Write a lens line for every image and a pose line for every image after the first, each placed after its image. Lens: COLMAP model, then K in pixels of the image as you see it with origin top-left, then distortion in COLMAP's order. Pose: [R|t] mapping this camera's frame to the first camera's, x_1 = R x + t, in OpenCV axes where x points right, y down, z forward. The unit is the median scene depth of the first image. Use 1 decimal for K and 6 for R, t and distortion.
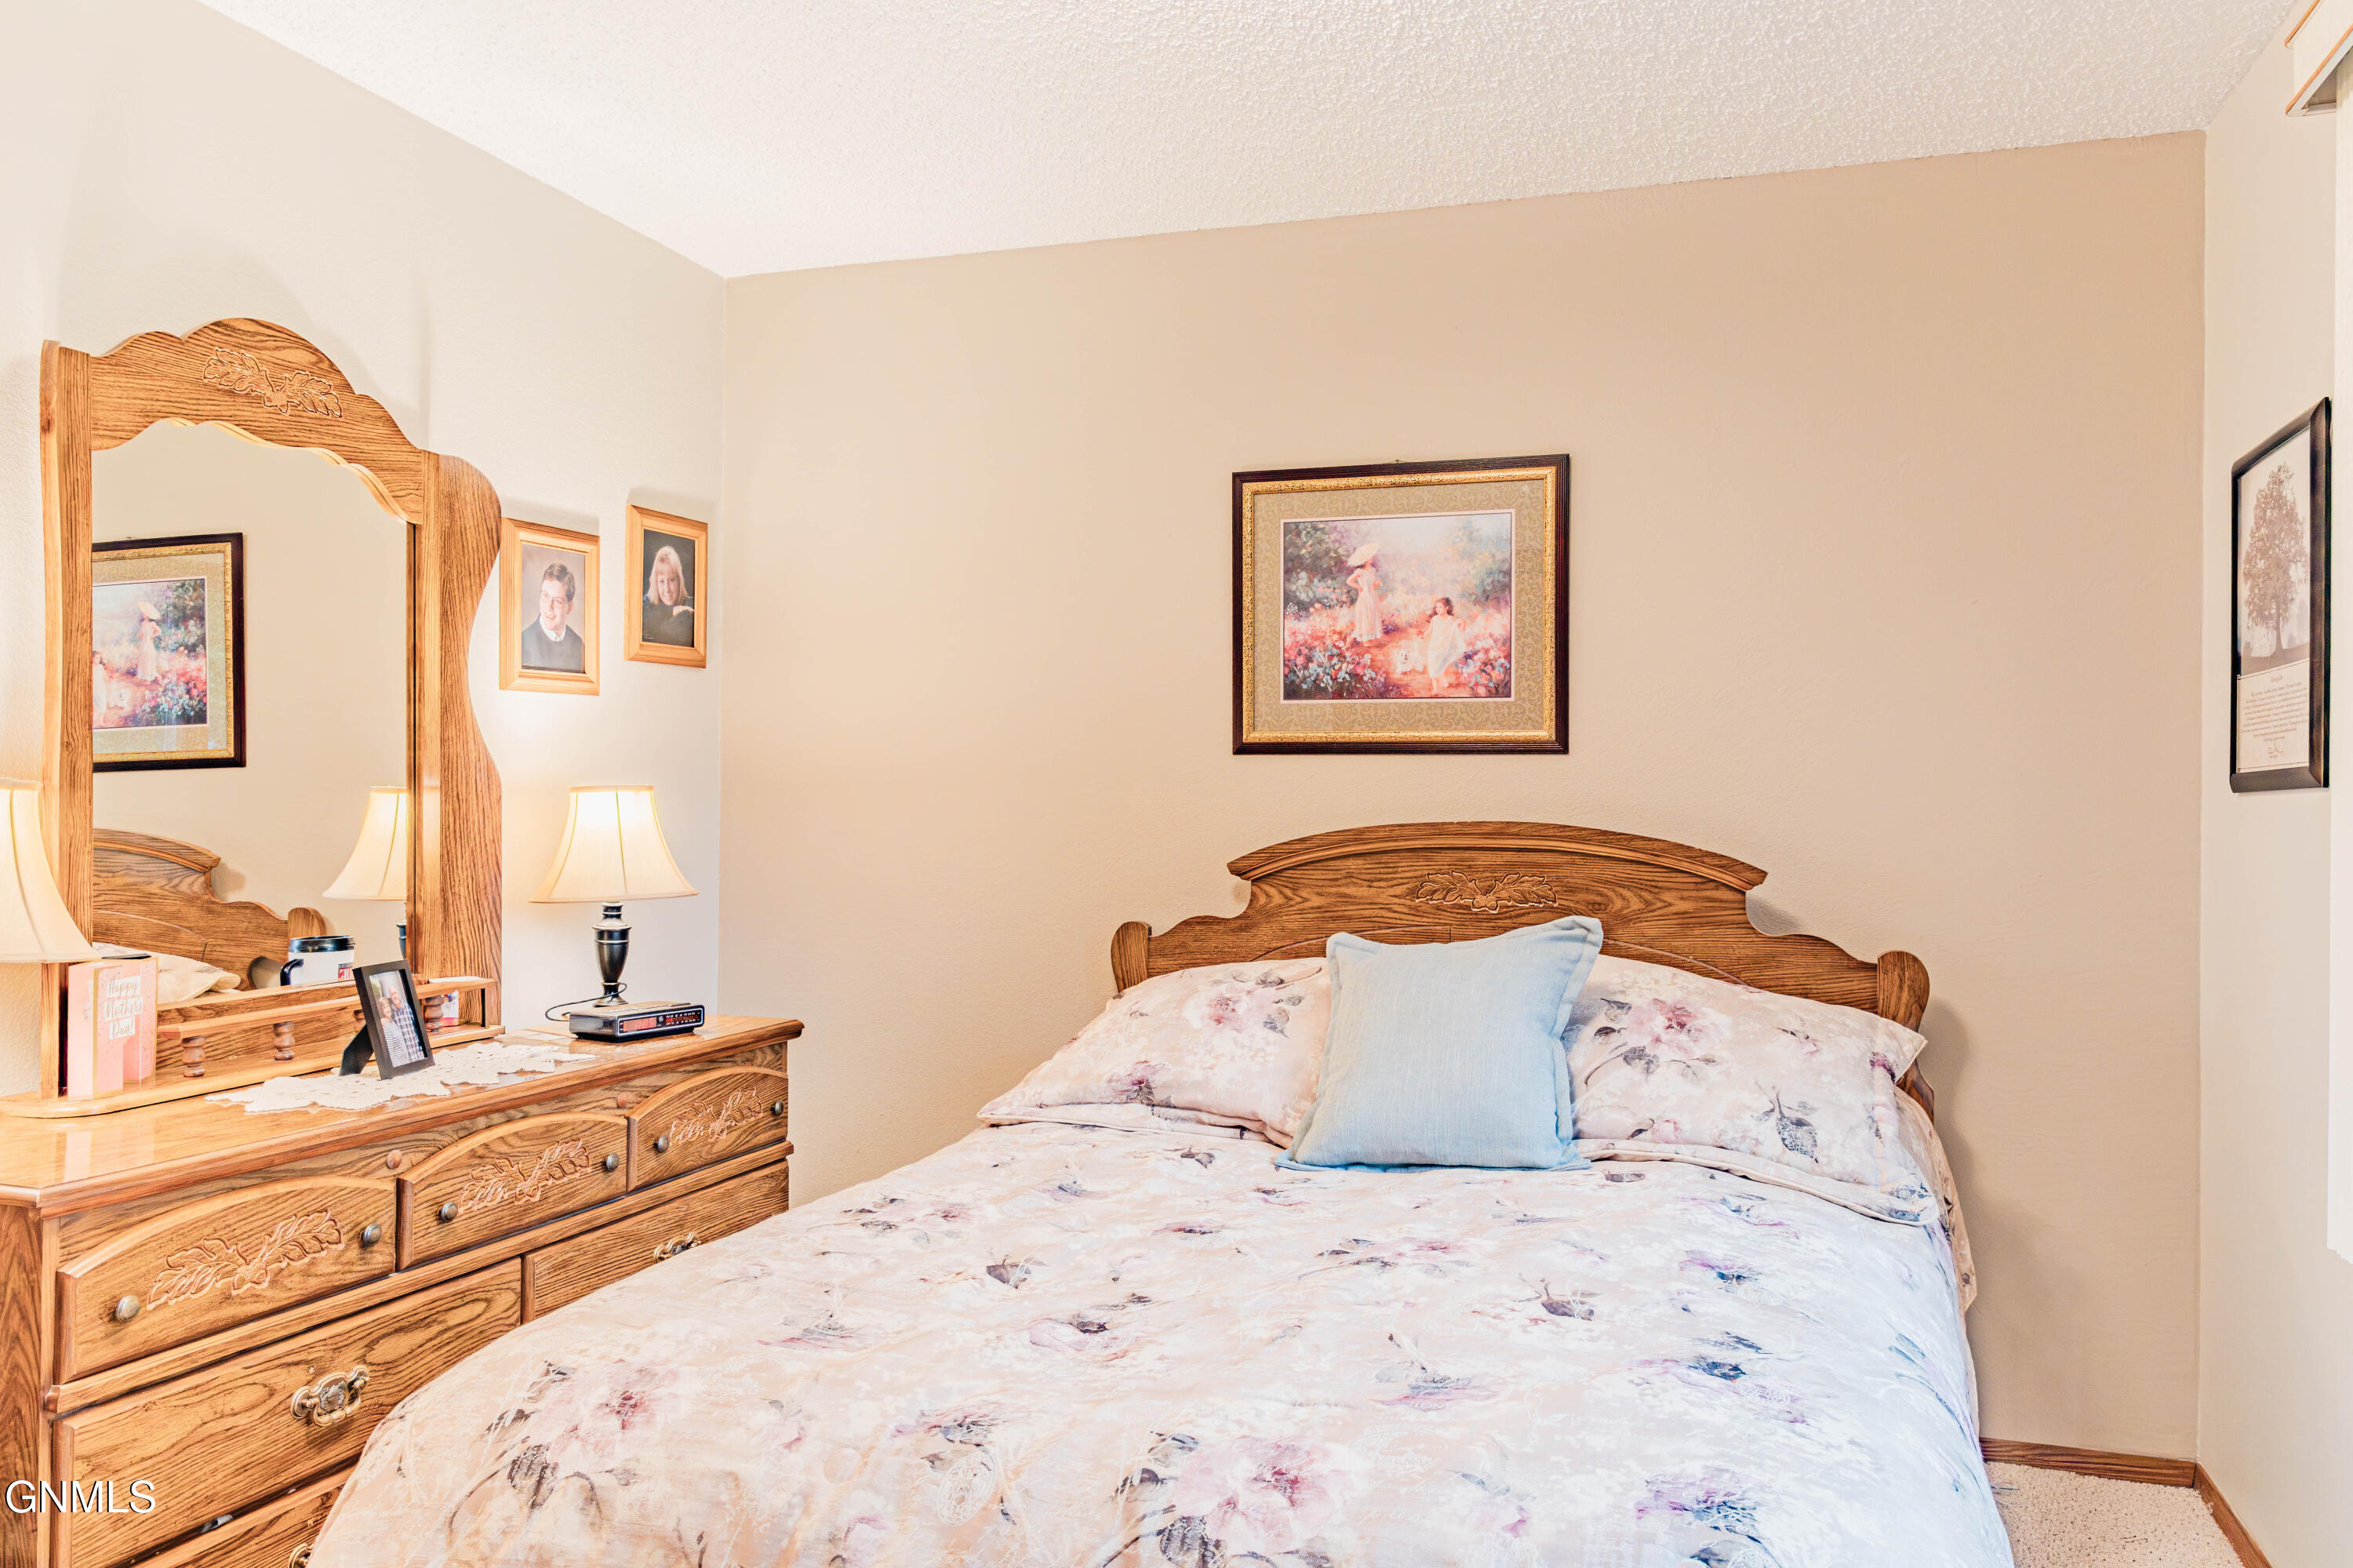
lens RADIAL K [[1657.1, 0, 1176.7], [0, 1657.1, 729.6], [0, 0, 1]] dist [0.008068, 0.006637]
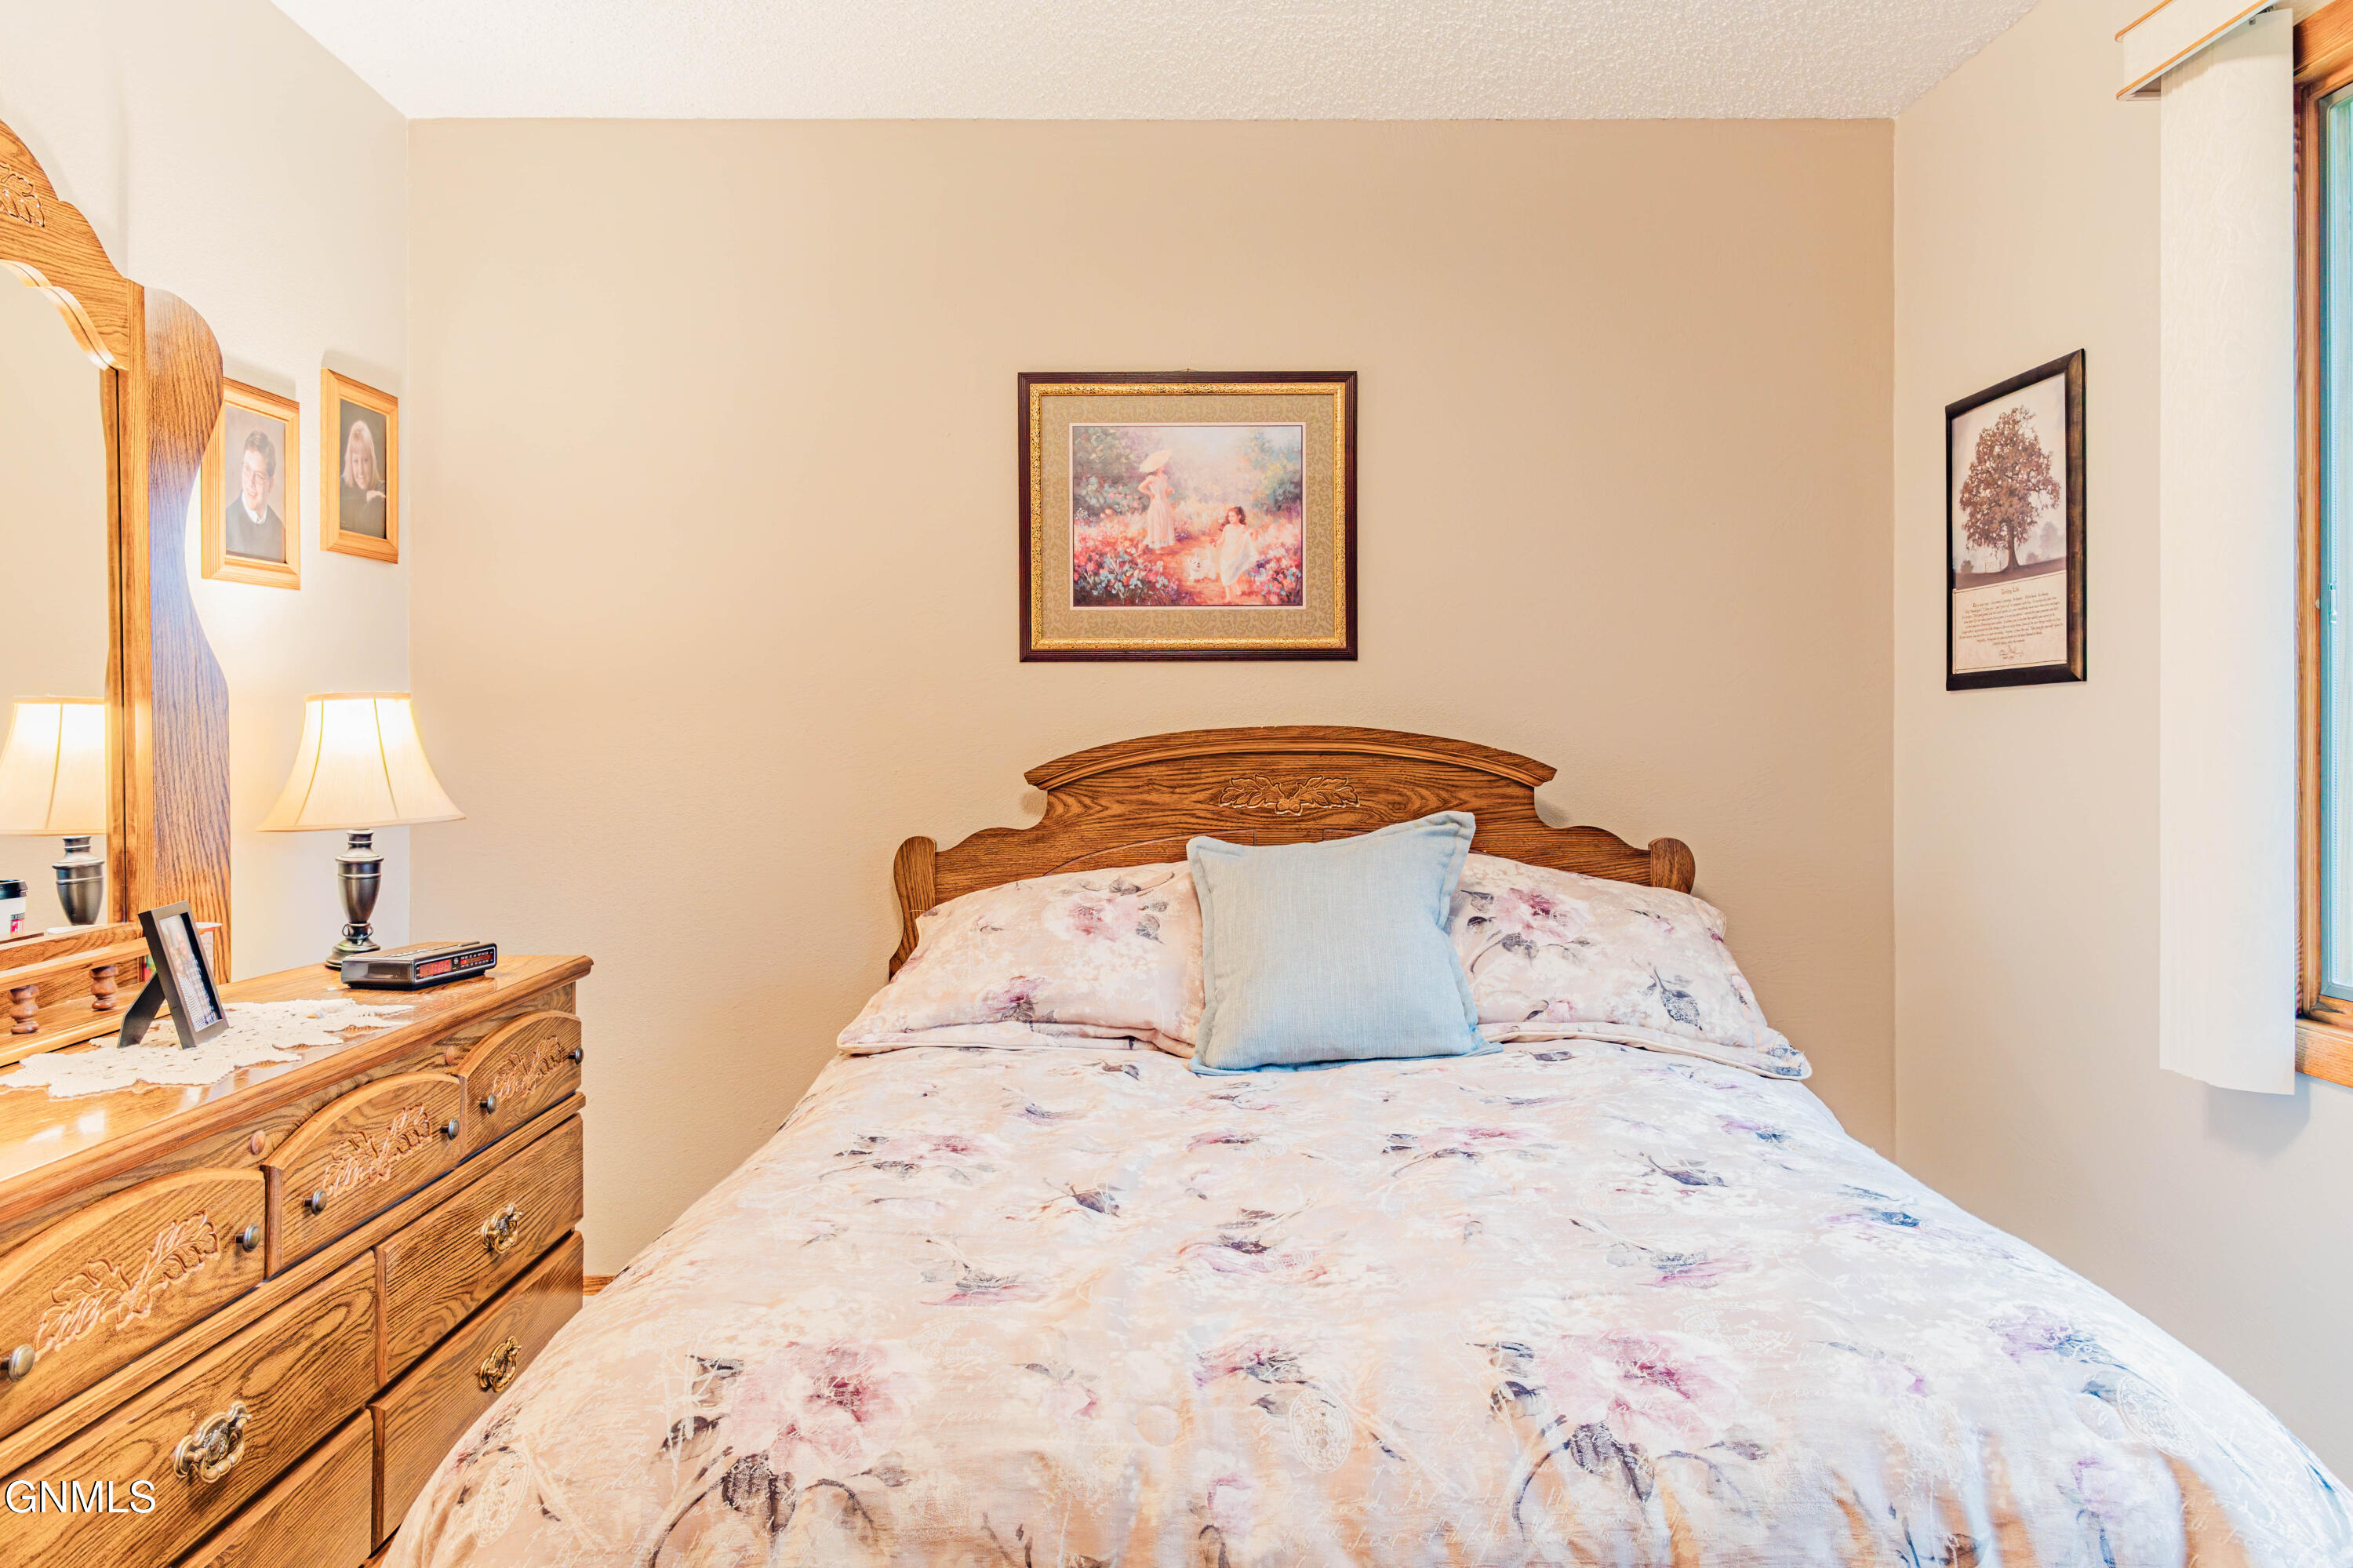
lens RADIAL K [[1617.3, 0, 1182.0], [0, 1617.3, 671.1], [0, 0, 1]] dist [0.011830, -0.003244]
pose [[0.951622, 0.000505, 0.307271, -0.221679], [-0.002818, 0.999971, 0.007085, 0.017729], [-0.307259, -0.007608, 0.951596, 0.087843]]
